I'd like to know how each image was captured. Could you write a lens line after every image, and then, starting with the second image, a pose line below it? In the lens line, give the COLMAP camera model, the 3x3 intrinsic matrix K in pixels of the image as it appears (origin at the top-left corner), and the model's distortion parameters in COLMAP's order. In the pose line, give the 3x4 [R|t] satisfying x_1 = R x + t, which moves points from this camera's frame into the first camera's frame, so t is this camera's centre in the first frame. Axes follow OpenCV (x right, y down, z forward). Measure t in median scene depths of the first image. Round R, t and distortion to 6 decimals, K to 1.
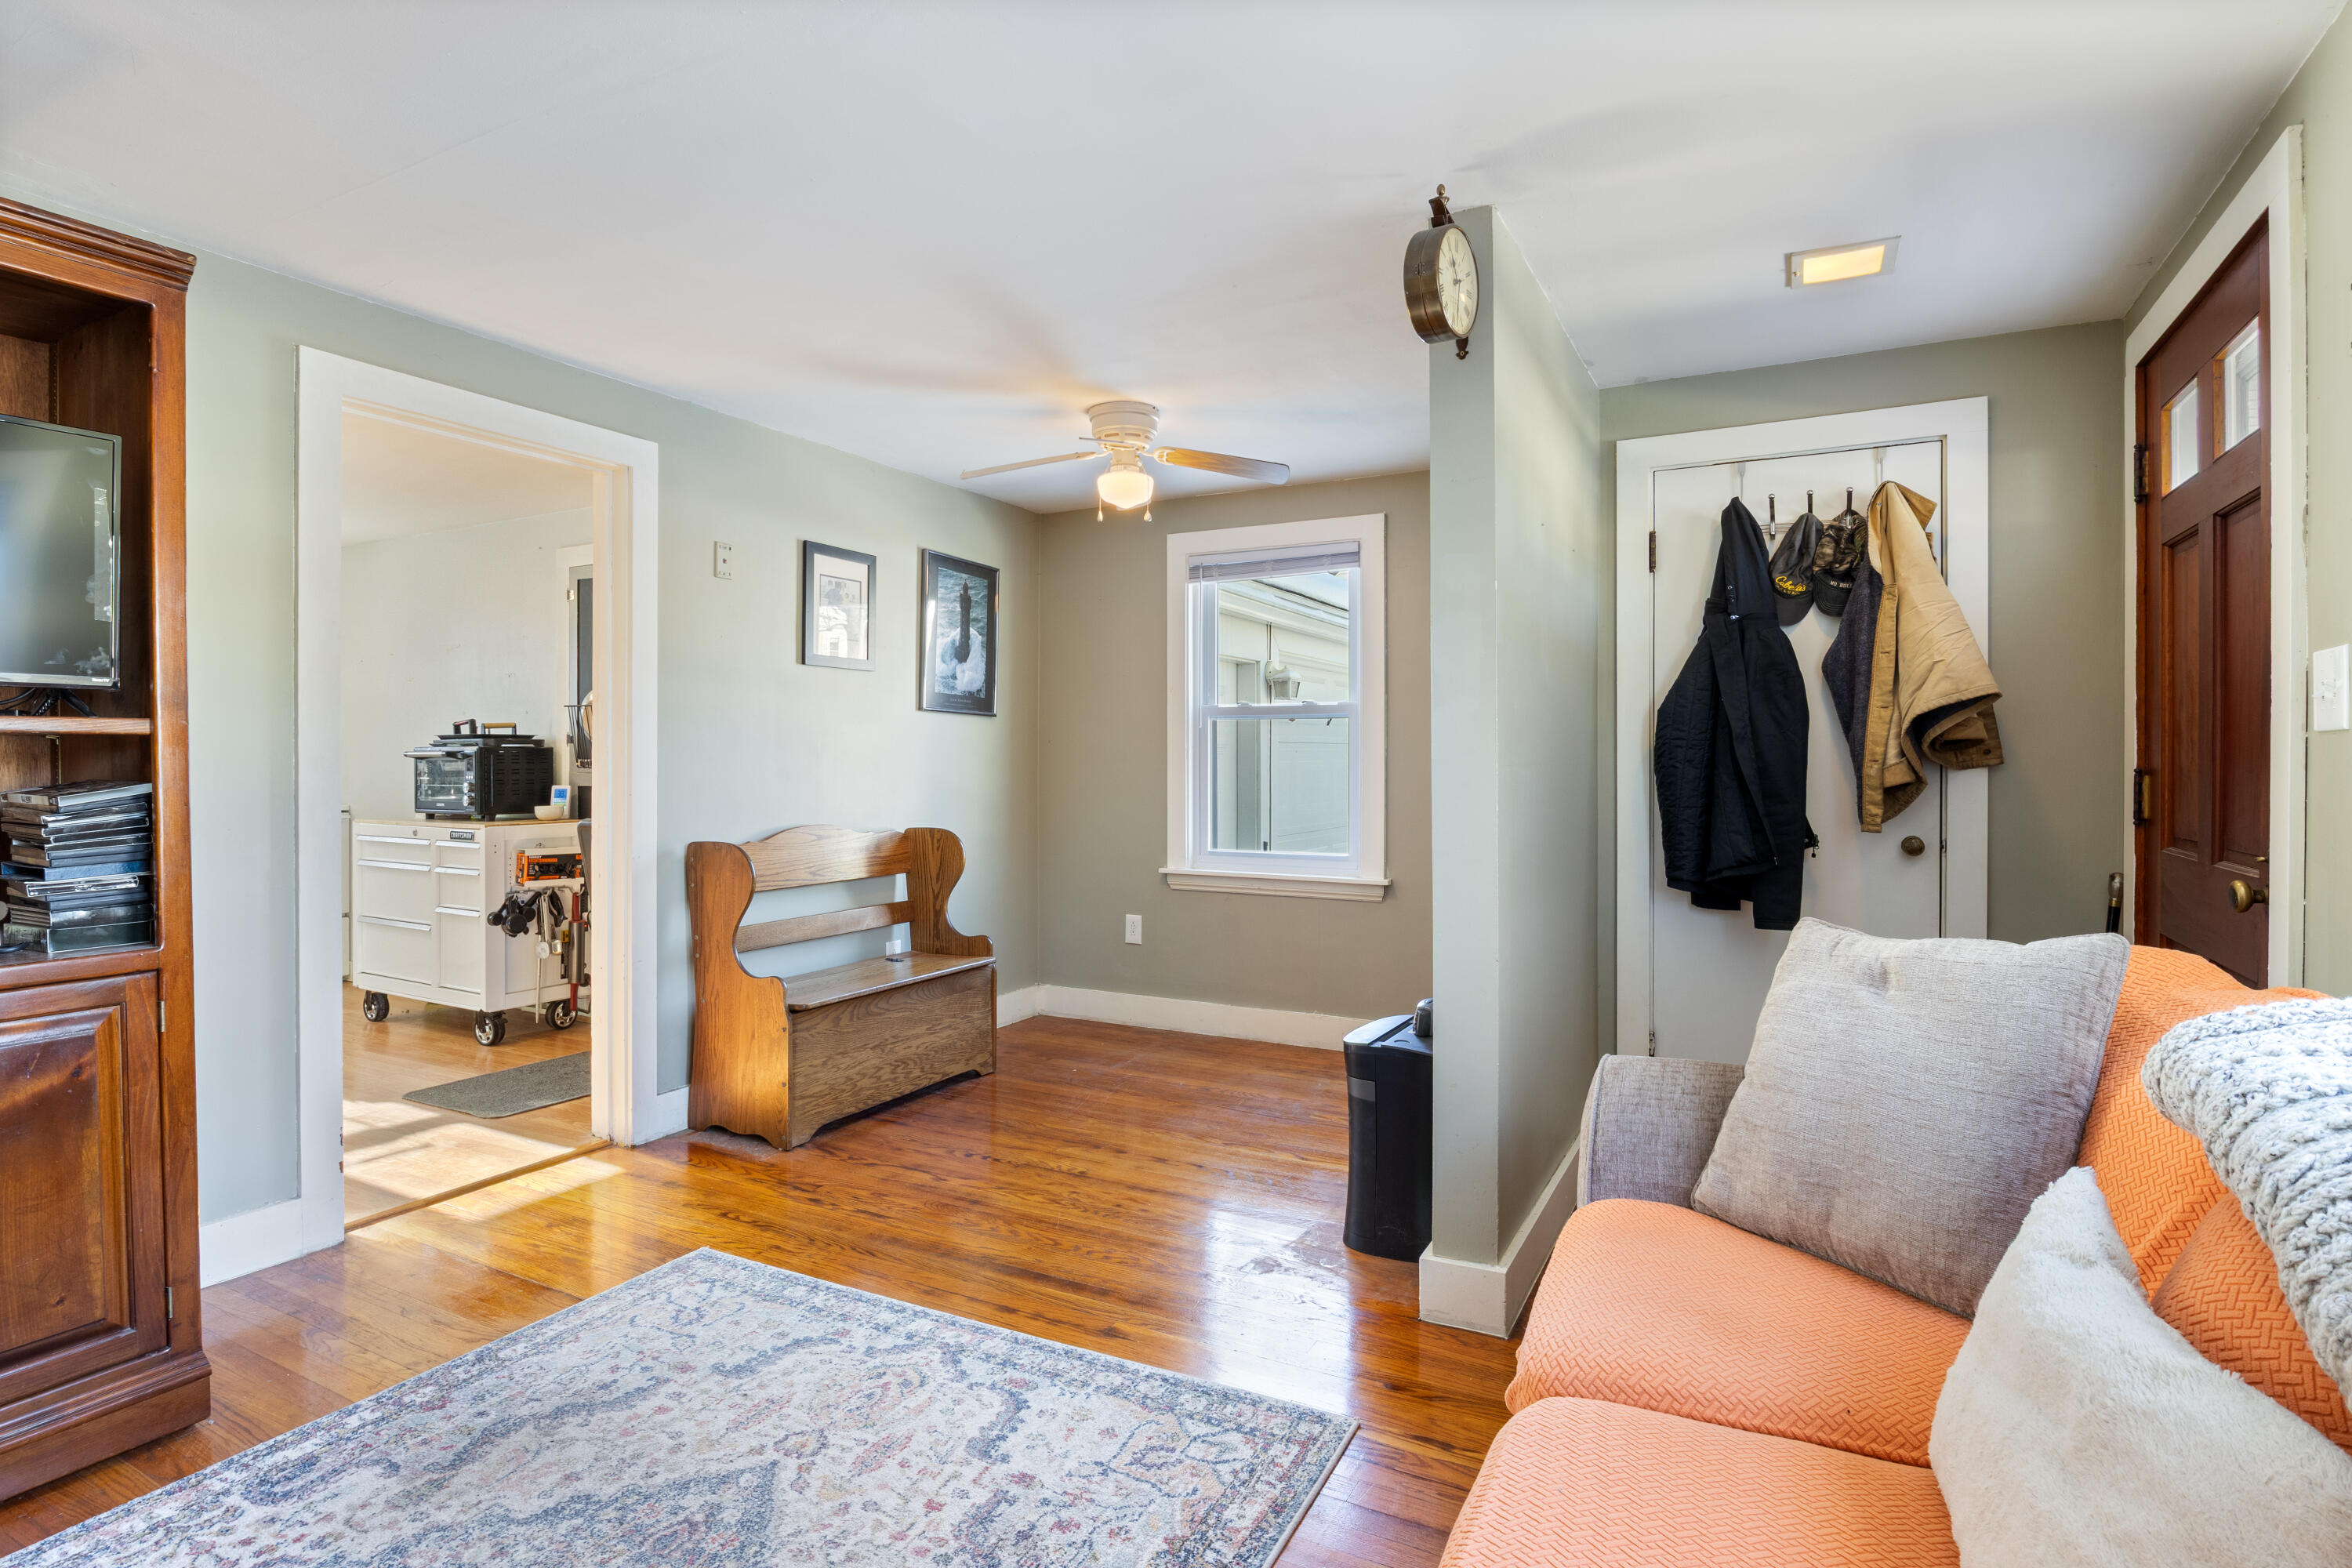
lens RADIAL K [[1189.8, 0, 1207.1], [0, 1189.8, 765.1], [0, 0, 1]] dist [-0.006754, -0.001029]
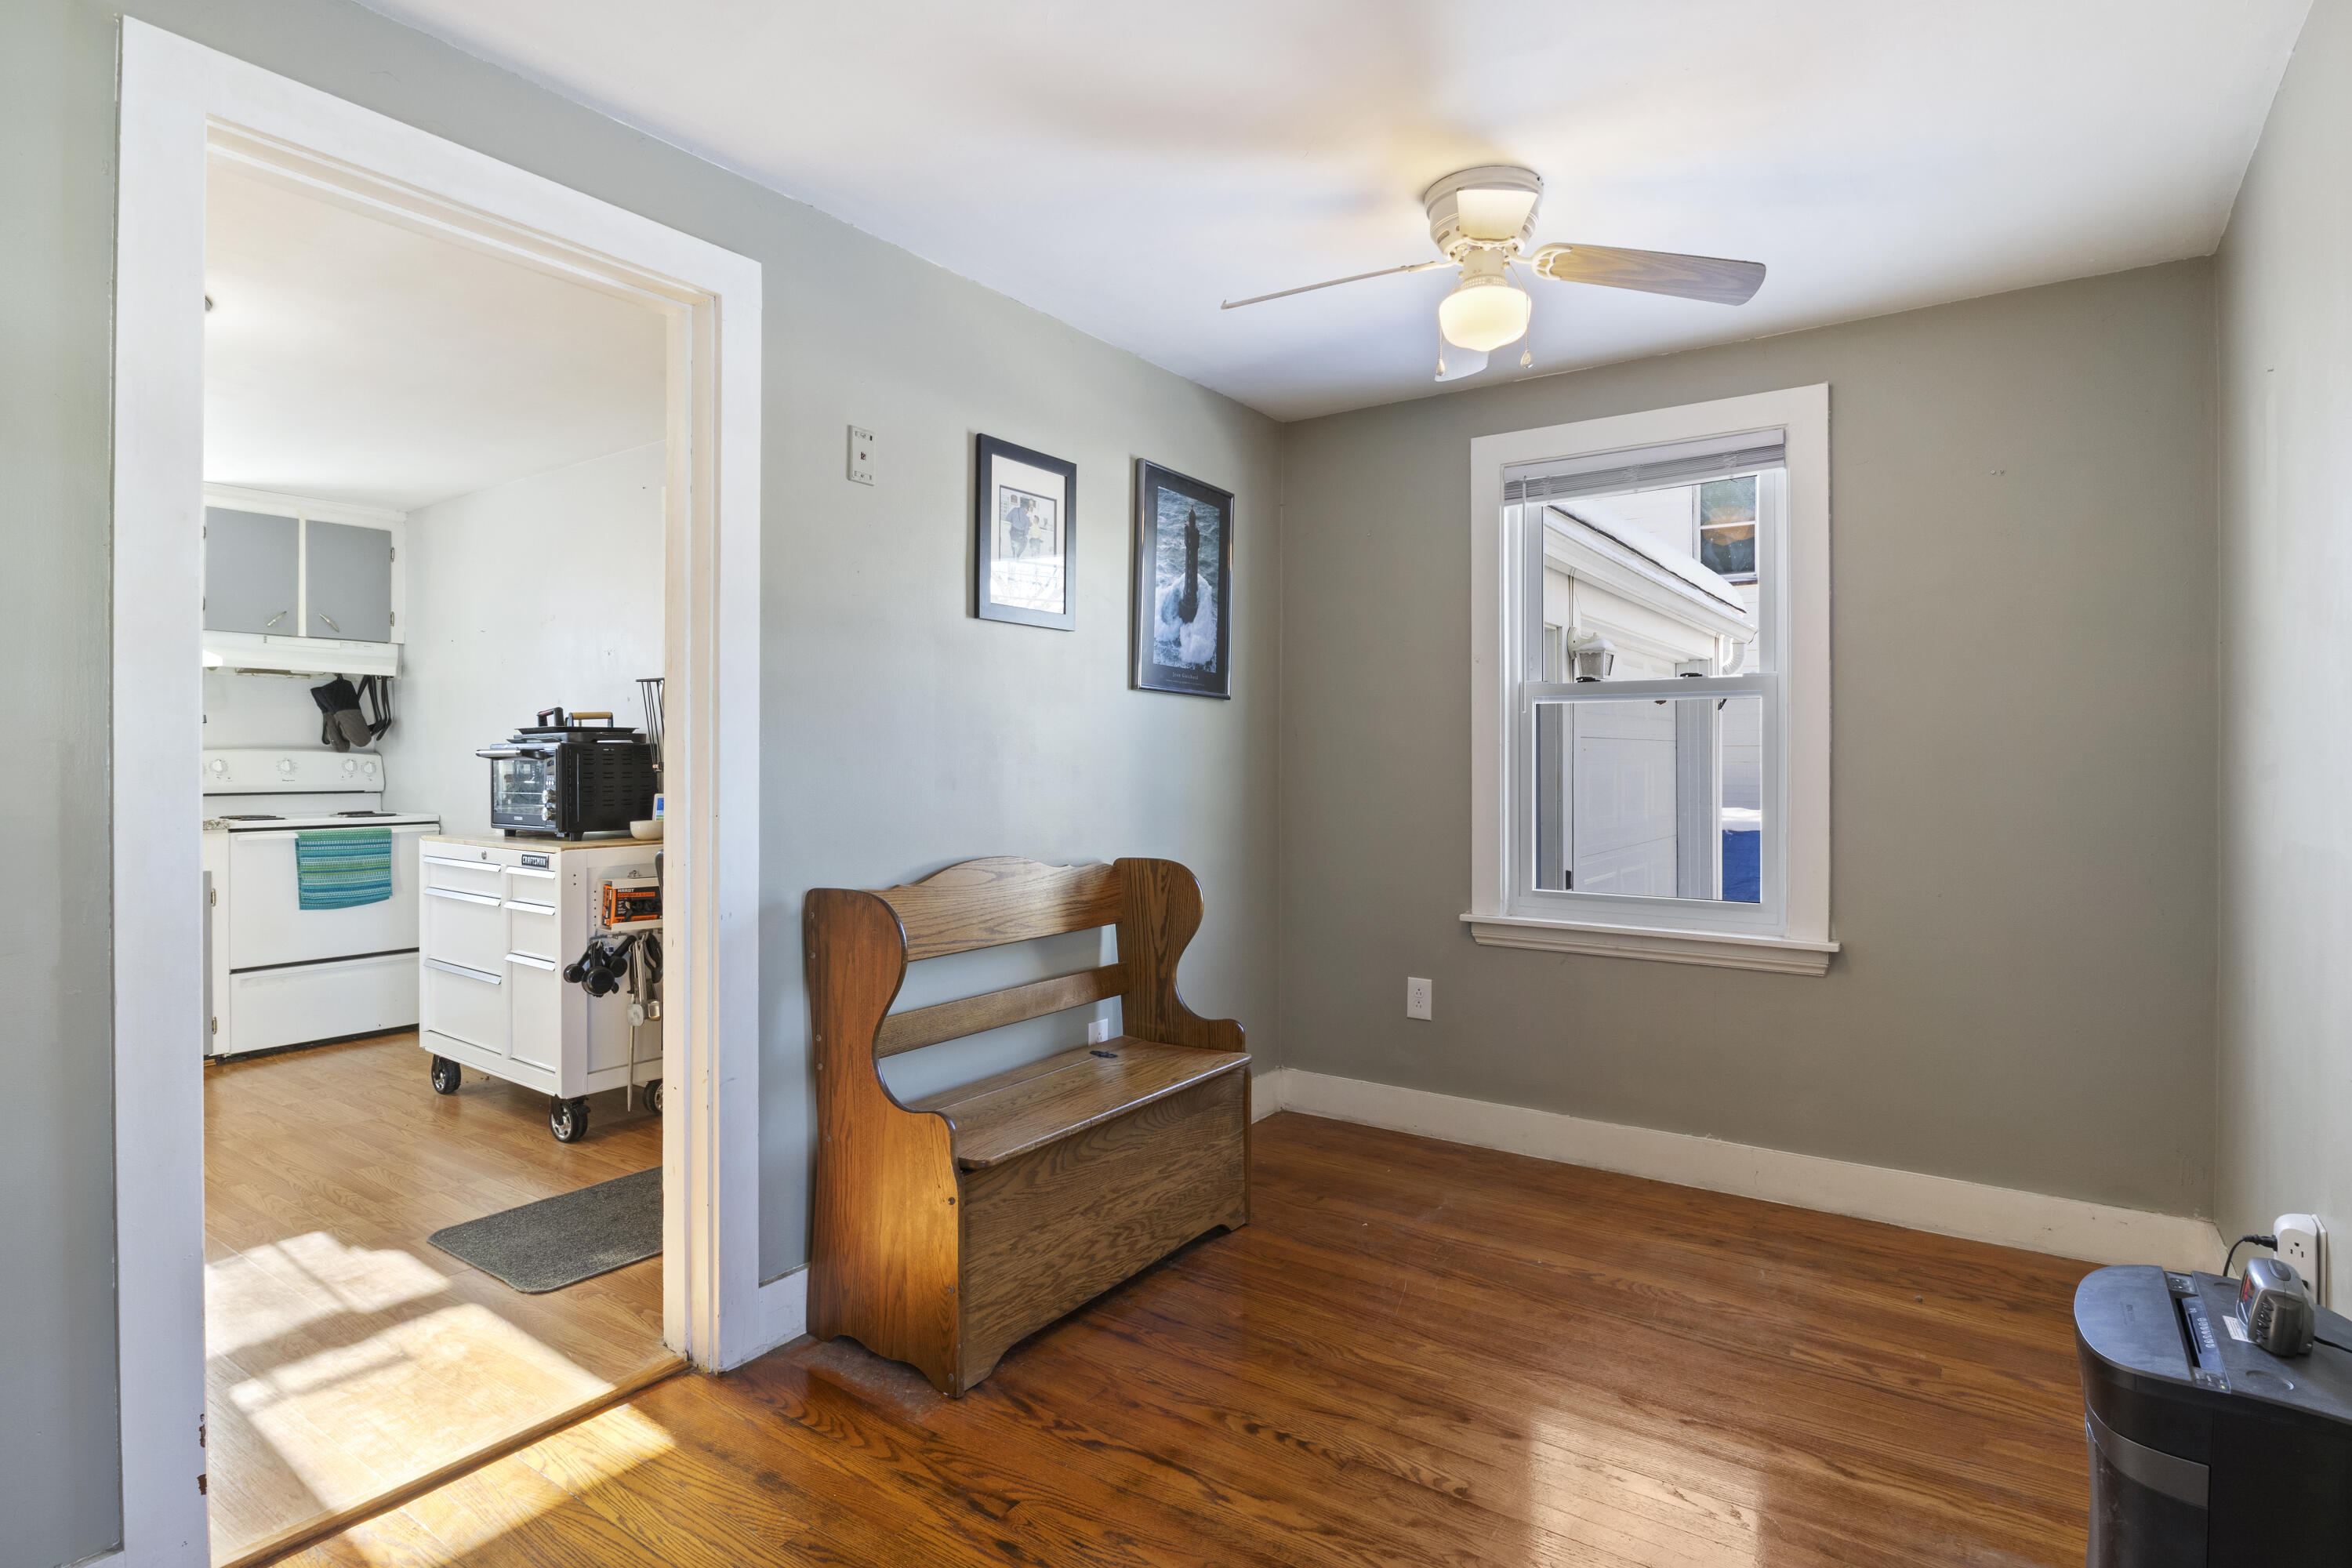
lens RADIAL K [[1197.4, 0, 1170.1], [0, 1197.4, 759.6], [0, 0, 1]] dist [-0.011570, -0.000738]
pose [[0.988803, -0.000429, -0.149225, -0.127929], [-0.000210, 0.999991, -0.004269, -0.001769], [0.149226, 0.004252, 0.988794, 0.340917]]
